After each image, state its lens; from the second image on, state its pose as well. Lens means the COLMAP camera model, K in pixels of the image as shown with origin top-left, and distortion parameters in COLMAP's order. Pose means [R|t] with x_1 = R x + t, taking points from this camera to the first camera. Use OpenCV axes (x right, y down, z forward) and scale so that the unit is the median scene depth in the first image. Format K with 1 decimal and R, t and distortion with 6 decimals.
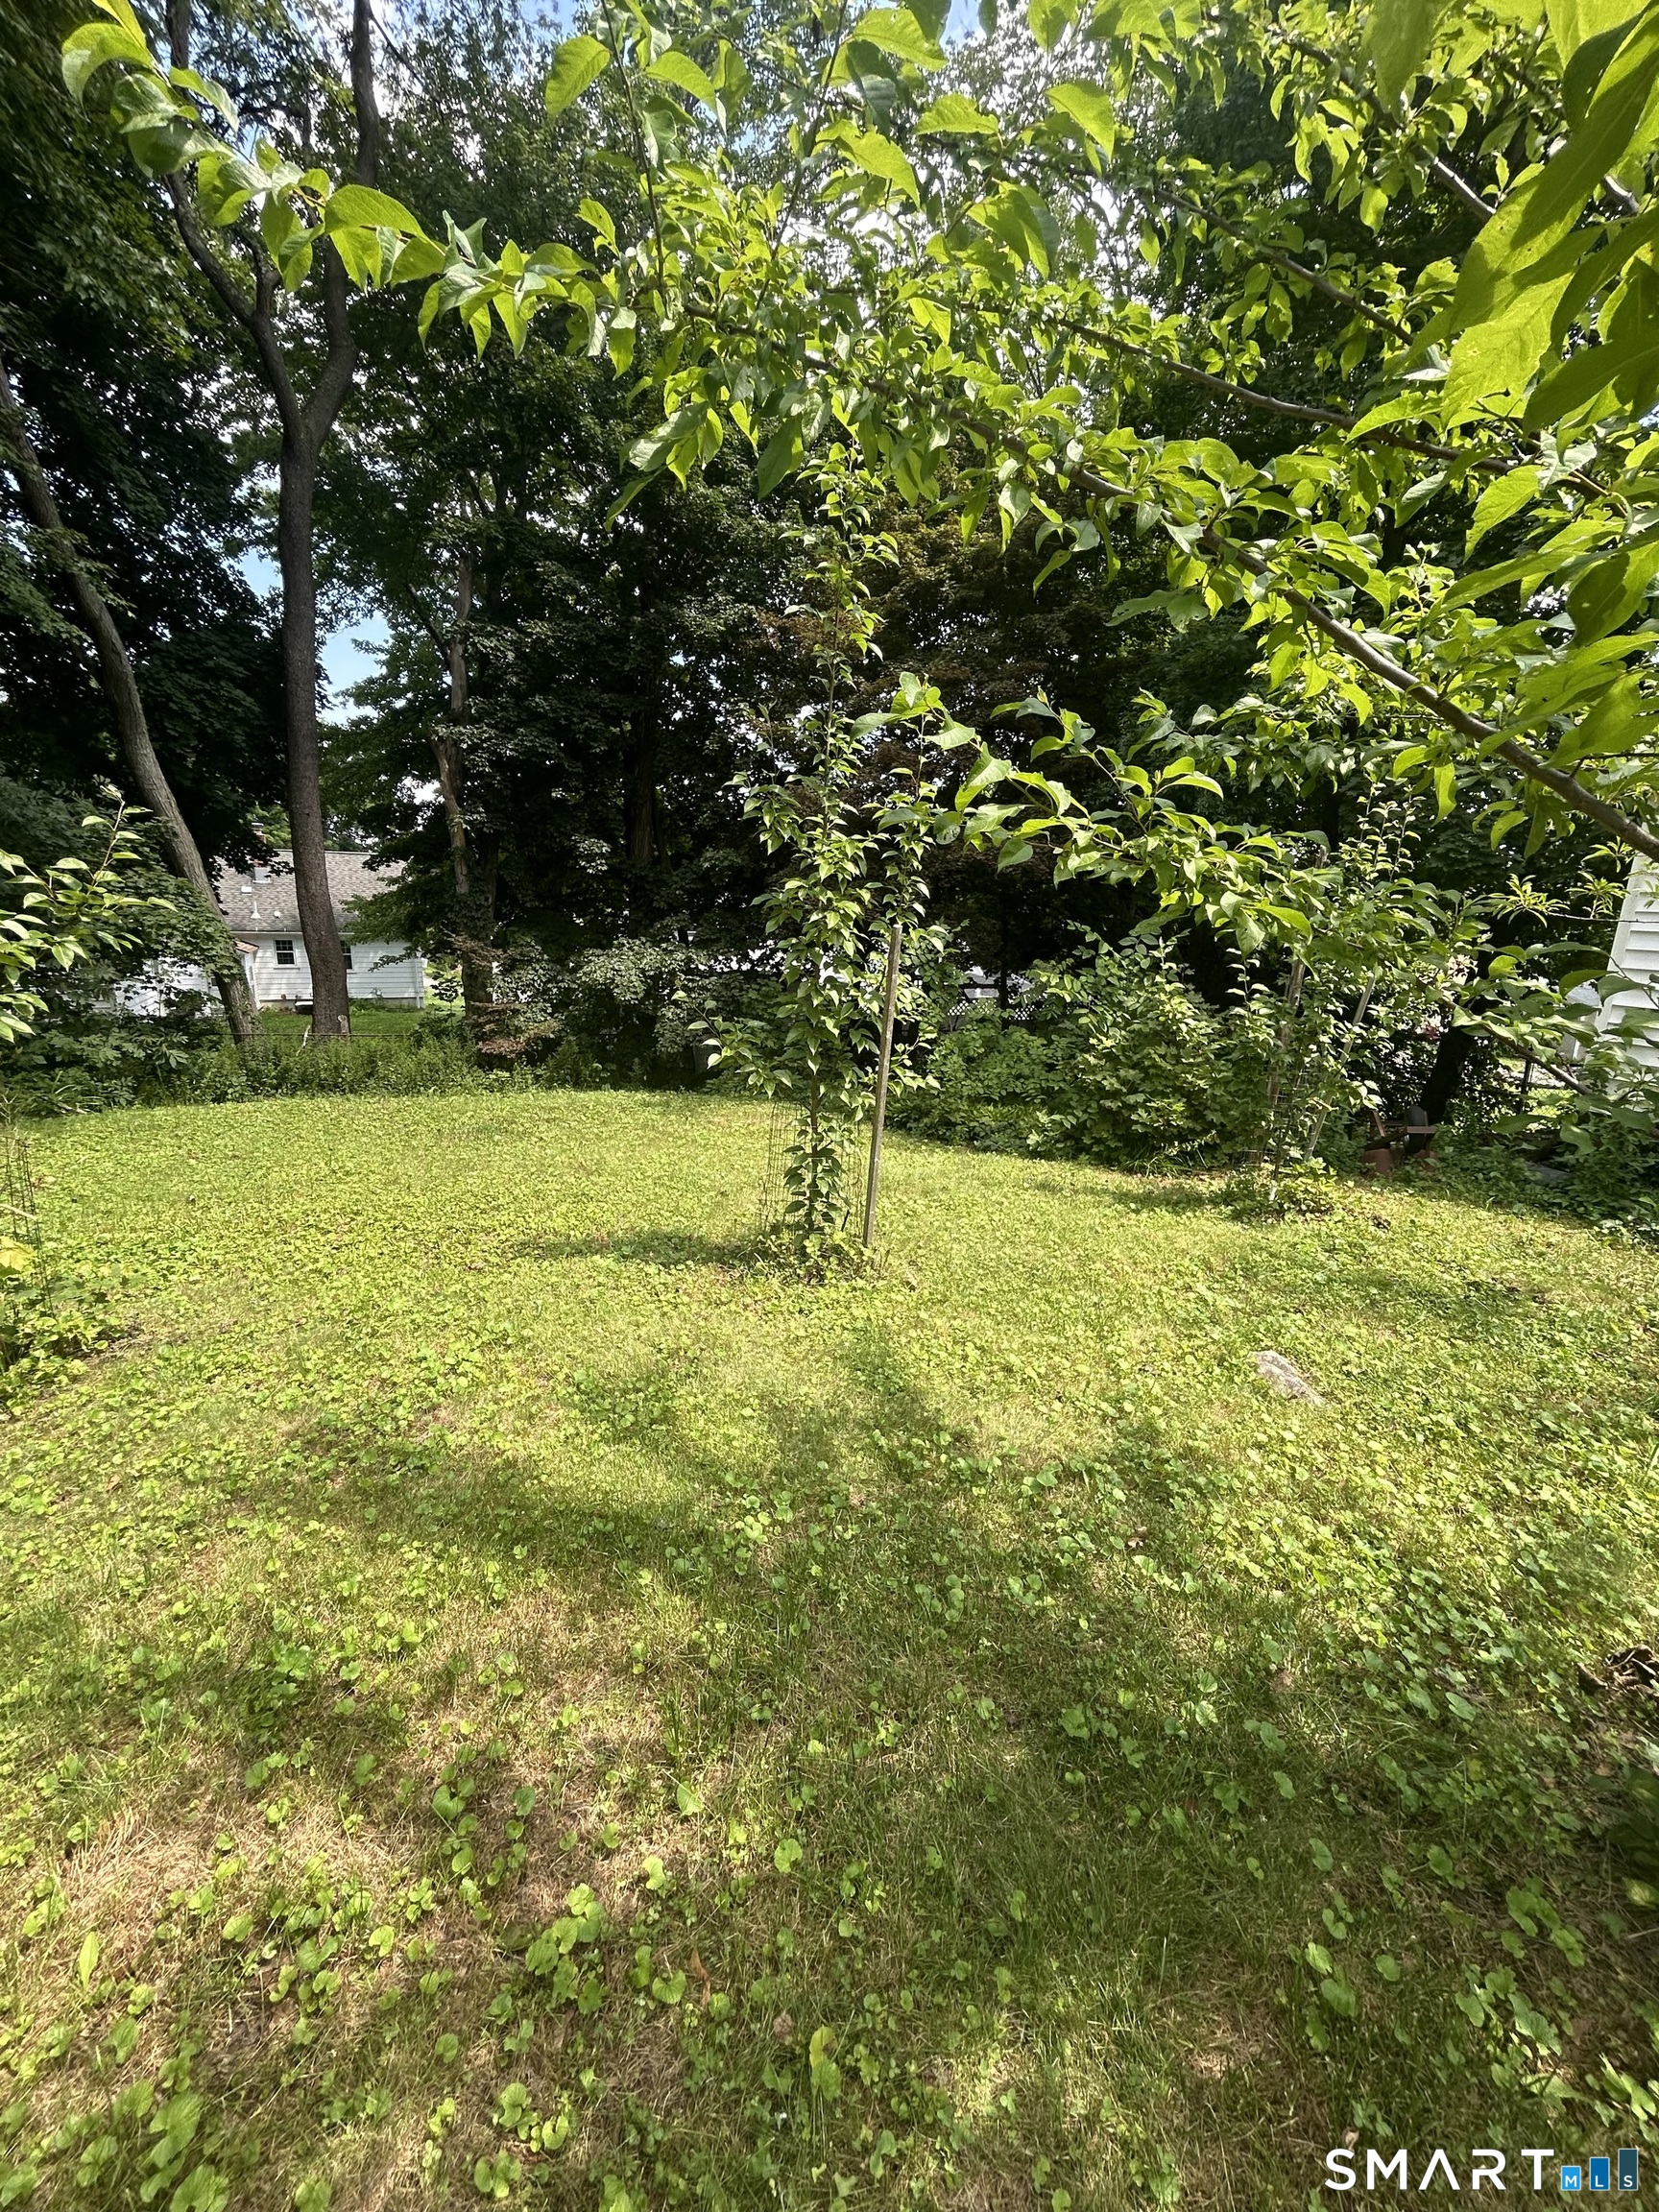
lens RADIAL K [[894.5, 0, 845.8], [0, 894.5, 1095.3], [0, 0, 1]] dist [0.004752, 0.000079]
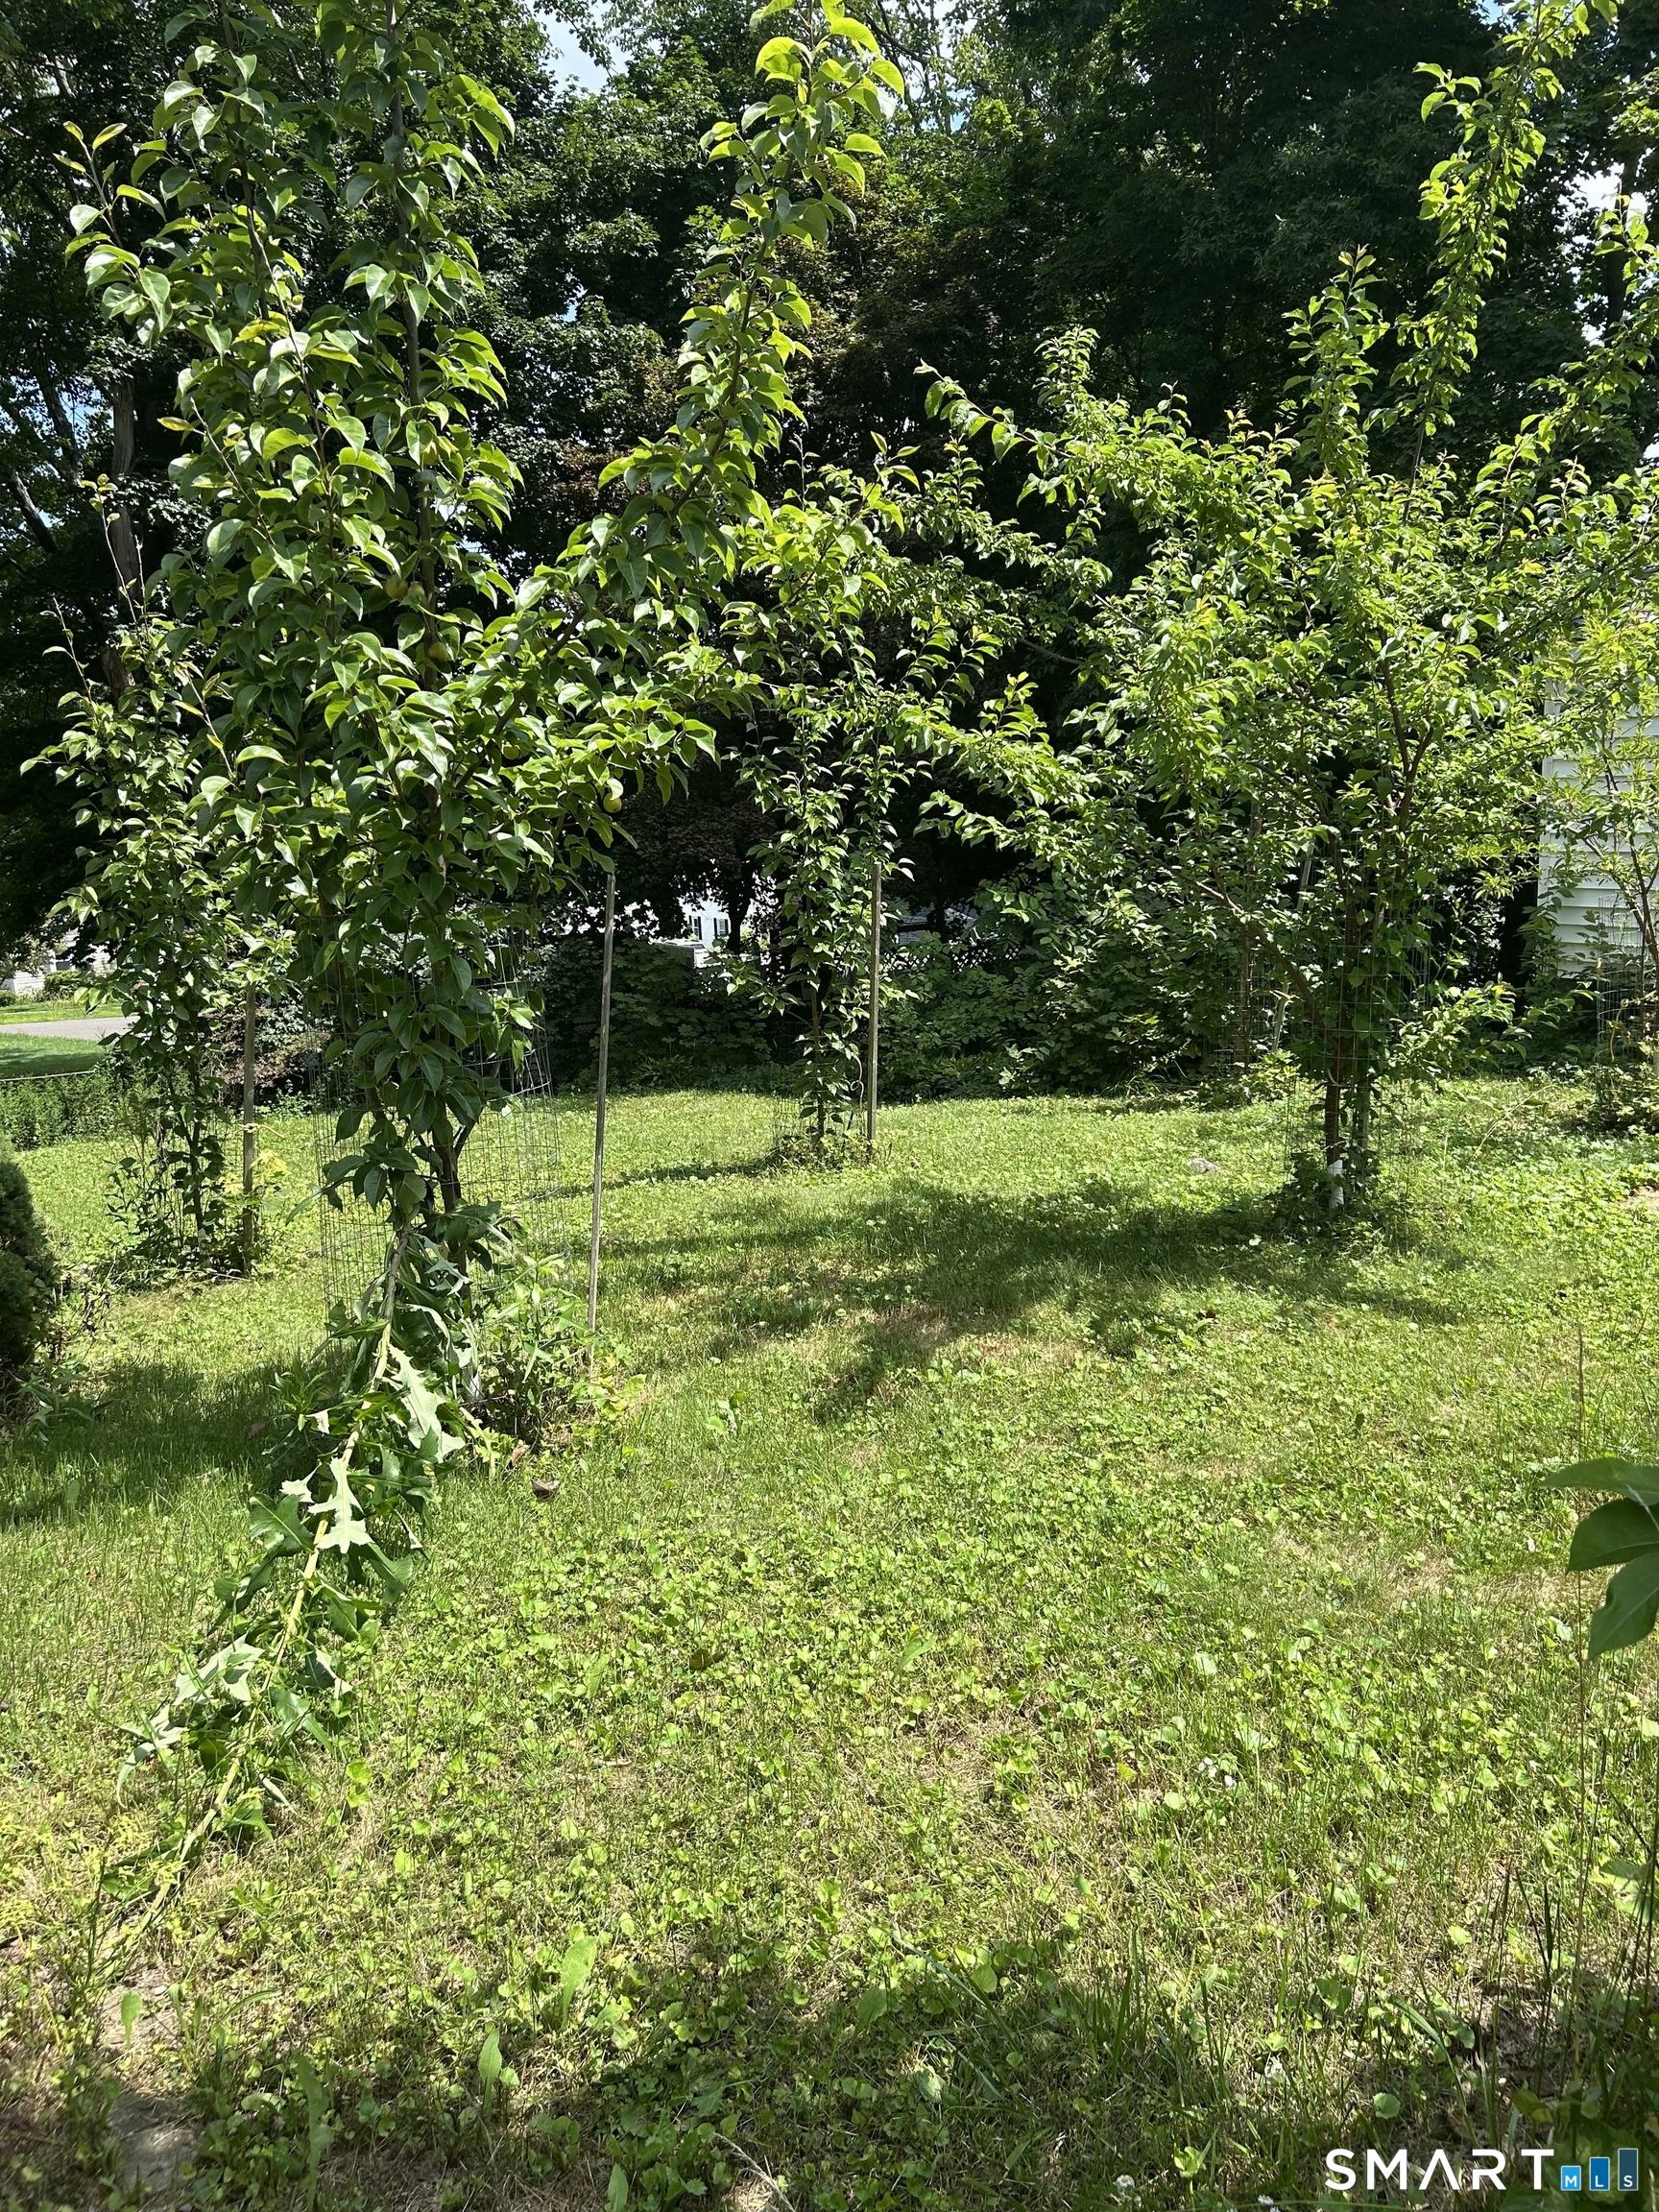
lens RADIAL K [[1684.5, 0, 824.2], [0, 1684.5, 1106.0], [0, 0, 1]] dist [0.069145, -0.074953]
pose [[0.988884, -0.107302, 0.102929, -0.223669], [0.110530, 0.993528, -0.026172, 0.153164], [-0.099454, 0.037258, 0.994344, -1.005711]]
